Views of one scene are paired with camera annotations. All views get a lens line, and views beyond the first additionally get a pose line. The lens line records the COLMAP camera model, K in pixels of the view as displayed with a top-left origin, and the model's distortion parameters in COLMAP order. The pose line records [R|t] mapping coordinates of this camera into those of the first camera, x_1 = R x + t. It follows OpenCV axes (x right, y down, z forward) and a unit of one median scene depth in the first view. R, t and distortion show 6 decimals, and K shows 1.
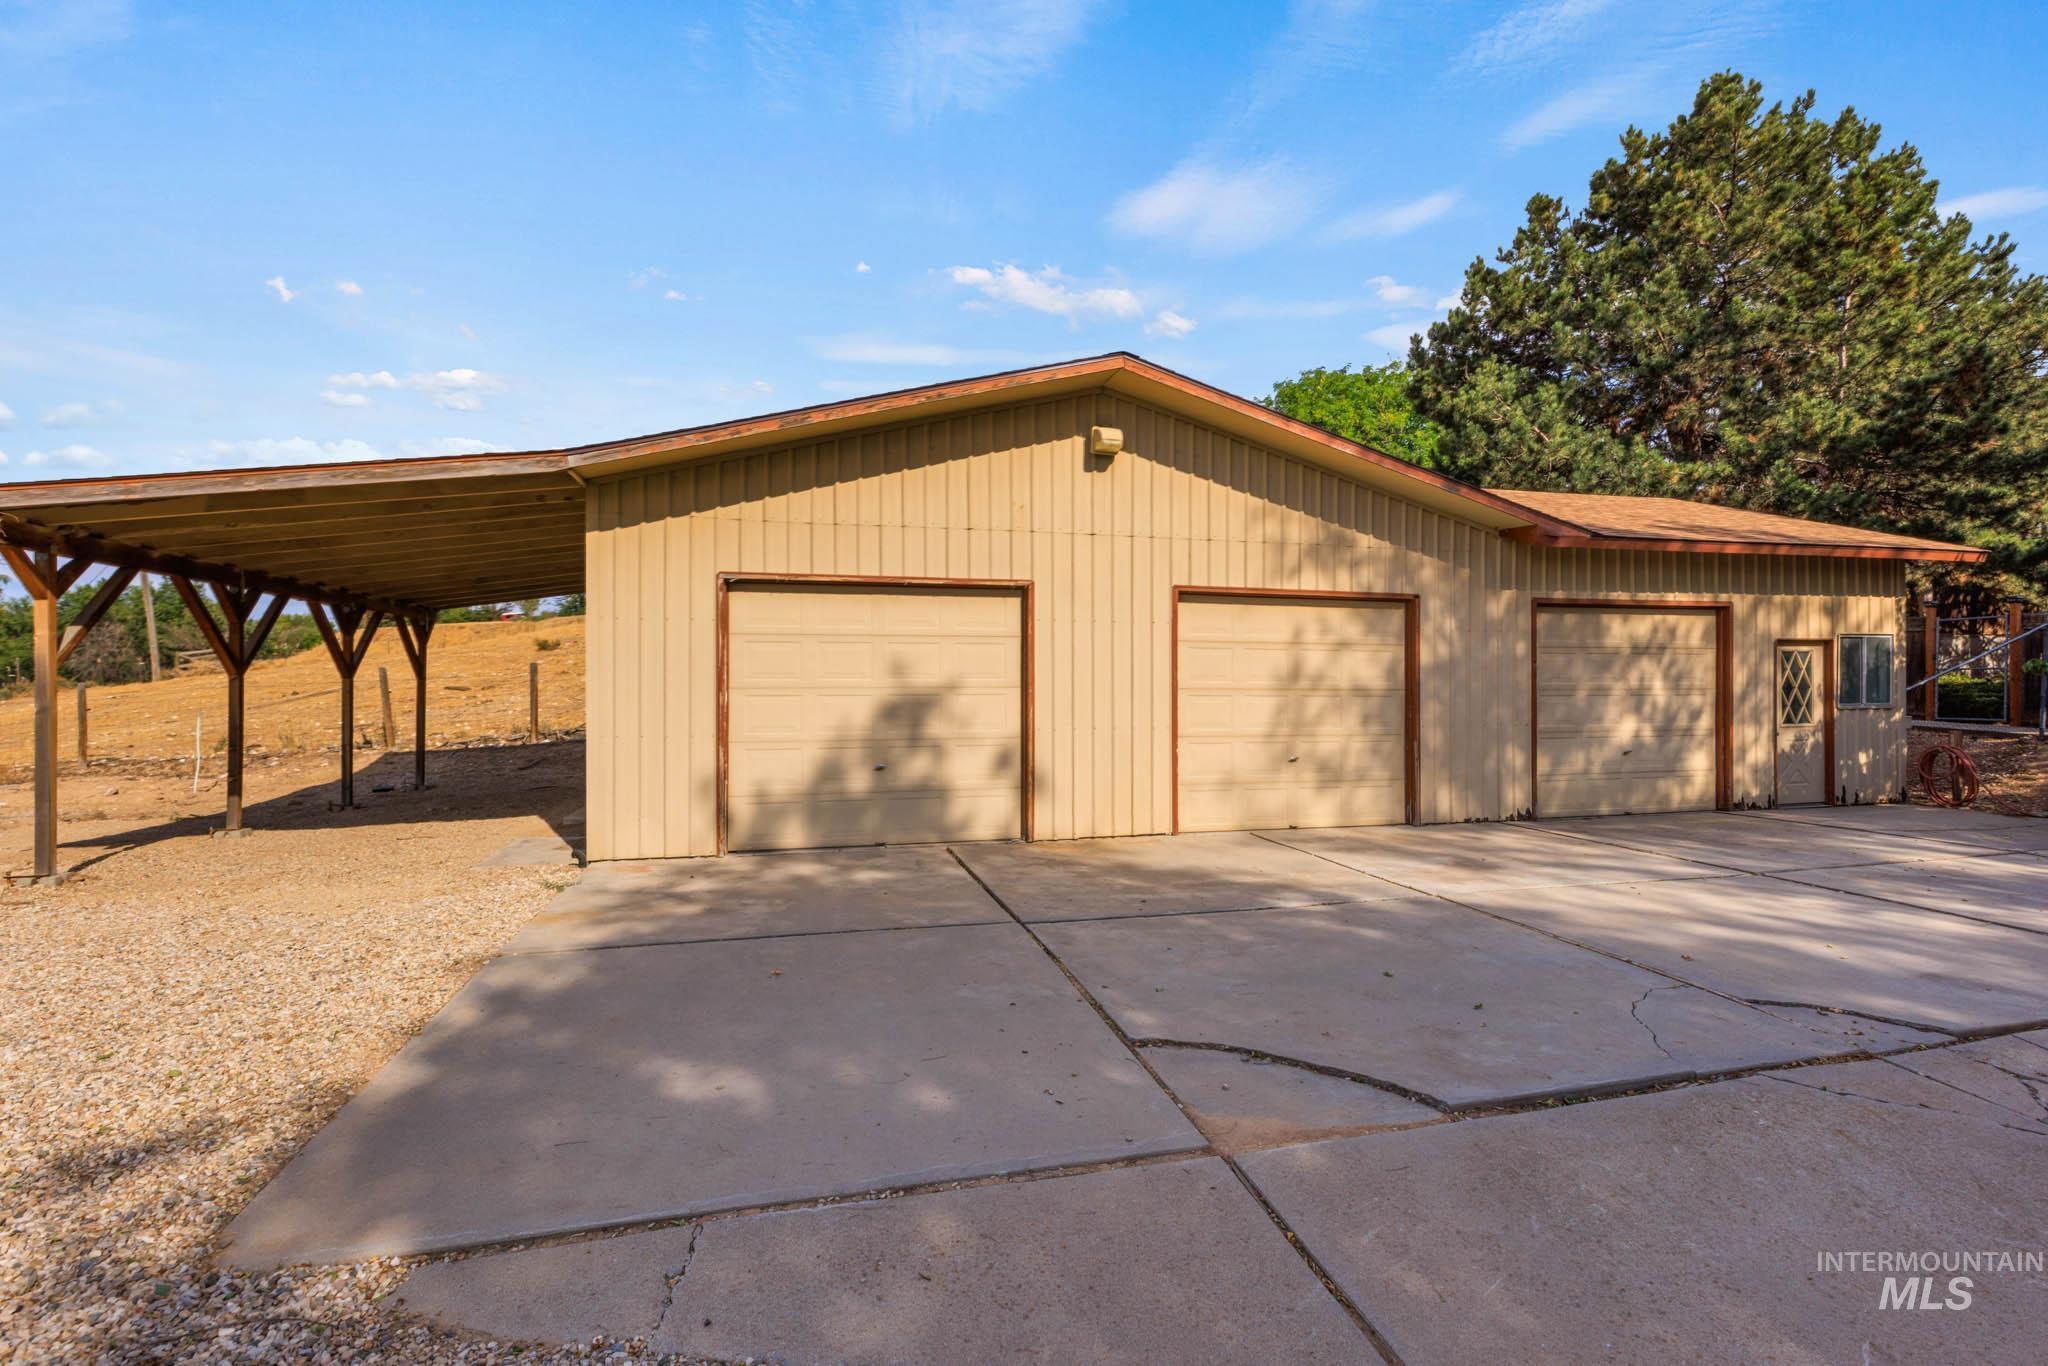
lens RADIAL K [[919.6, 0, 1036.5], [0, 919.6, 681.1], [0, 0, 1]] dist [0.000876, 0.000193]
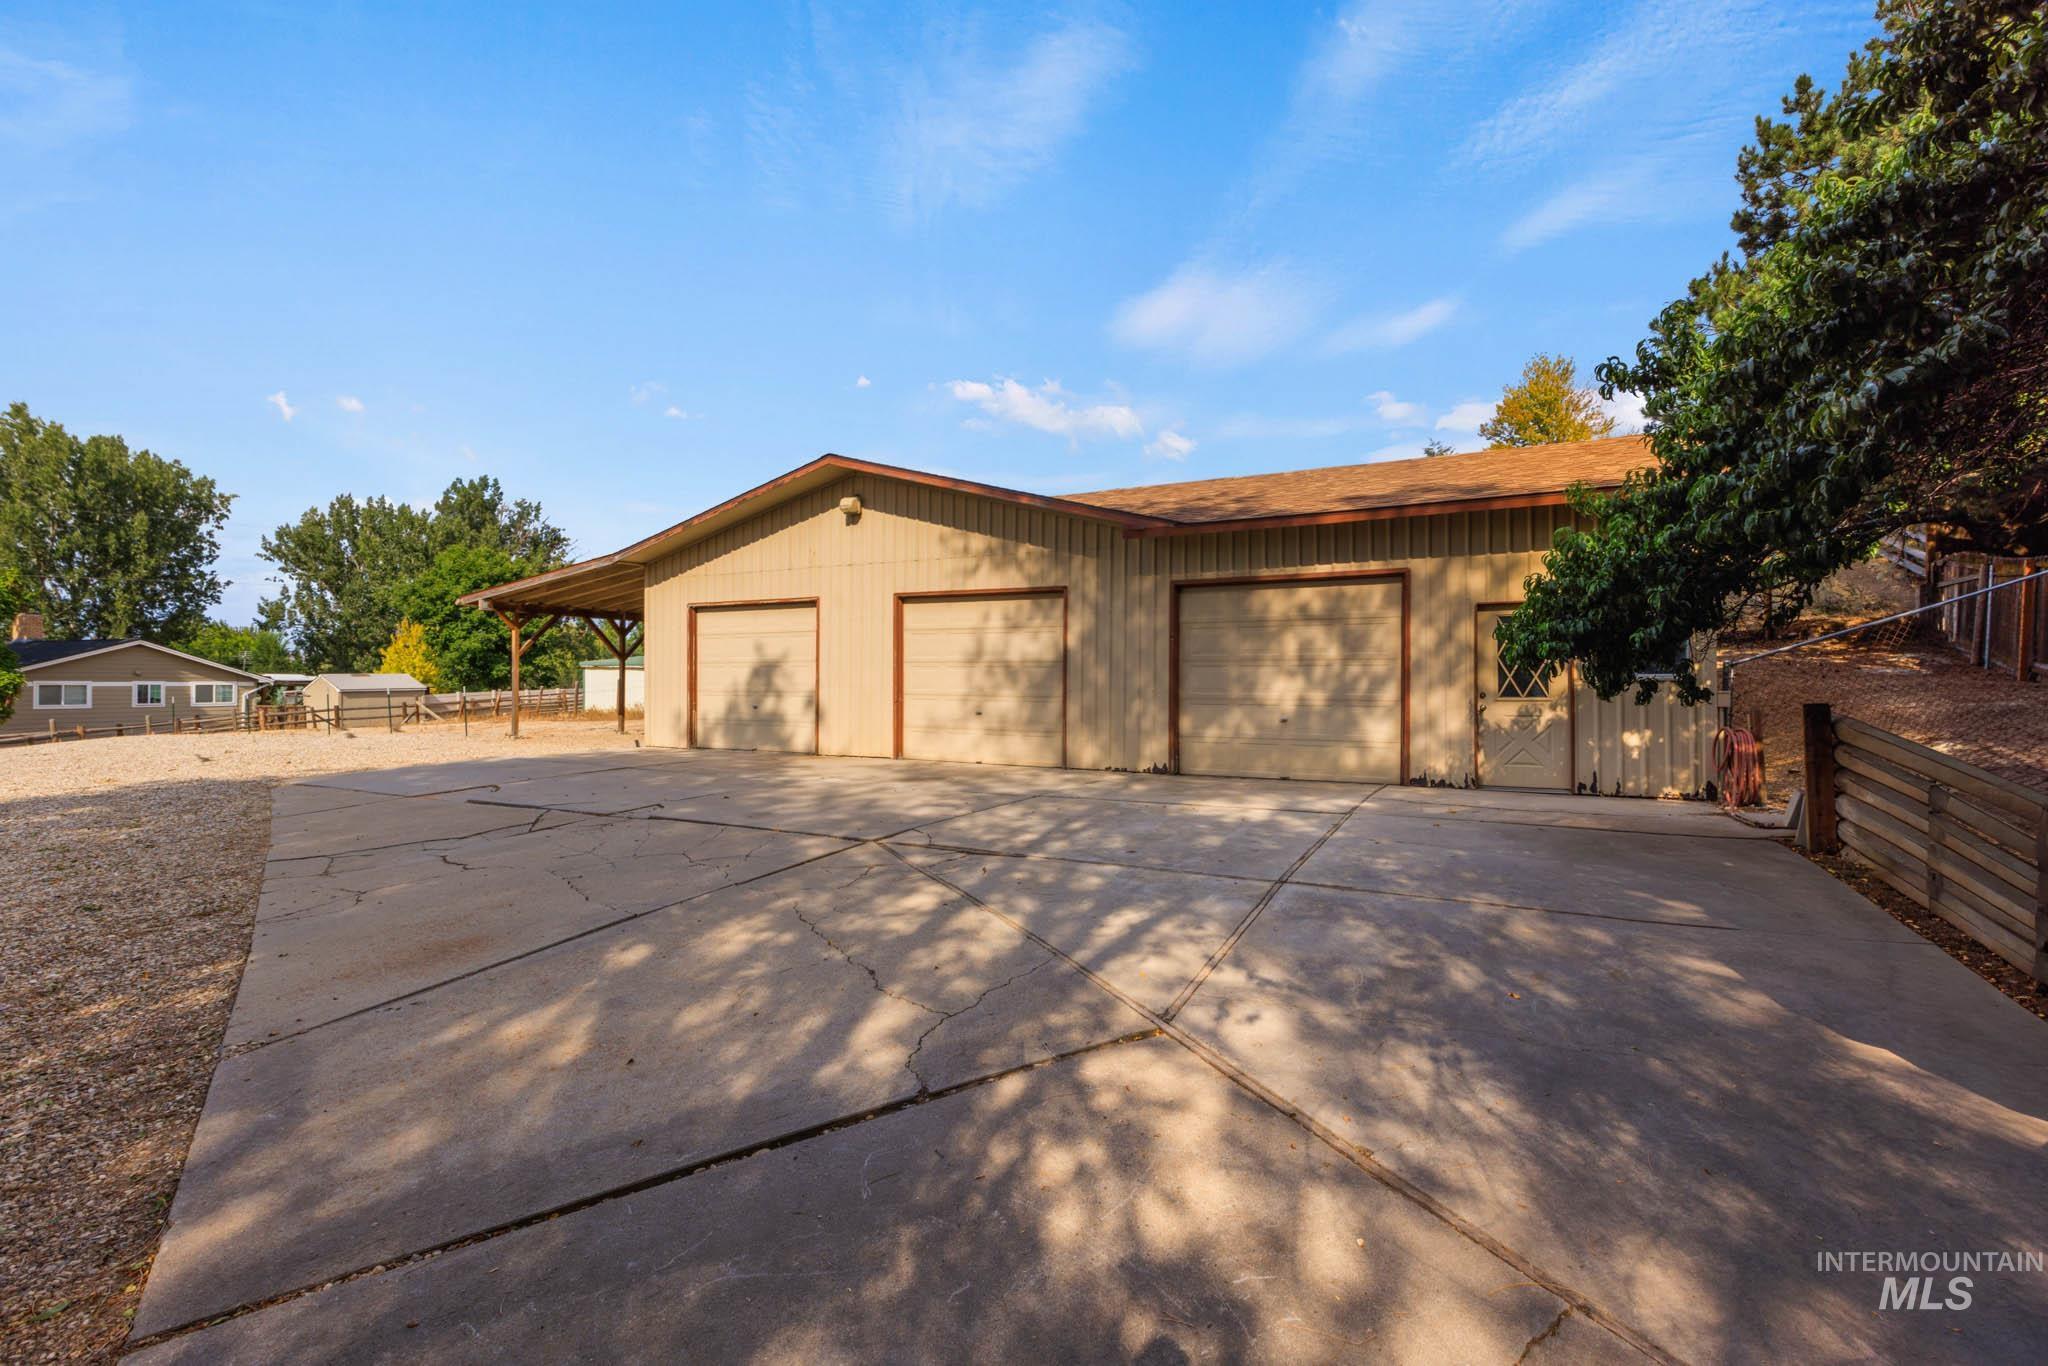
lens RADIAL K [[919.6, 0, 1036.5], [0, 919.6, 681.1], [0, 0, 1]] dist [0.000876, 0.000193]
pose [[0.740082, 0.004722, -0.672500, 1.261499], [0.000935, 0.999967, 0.008051, 0.027629], [0.672516, -0.006587, 0.740053, 0.031844]]
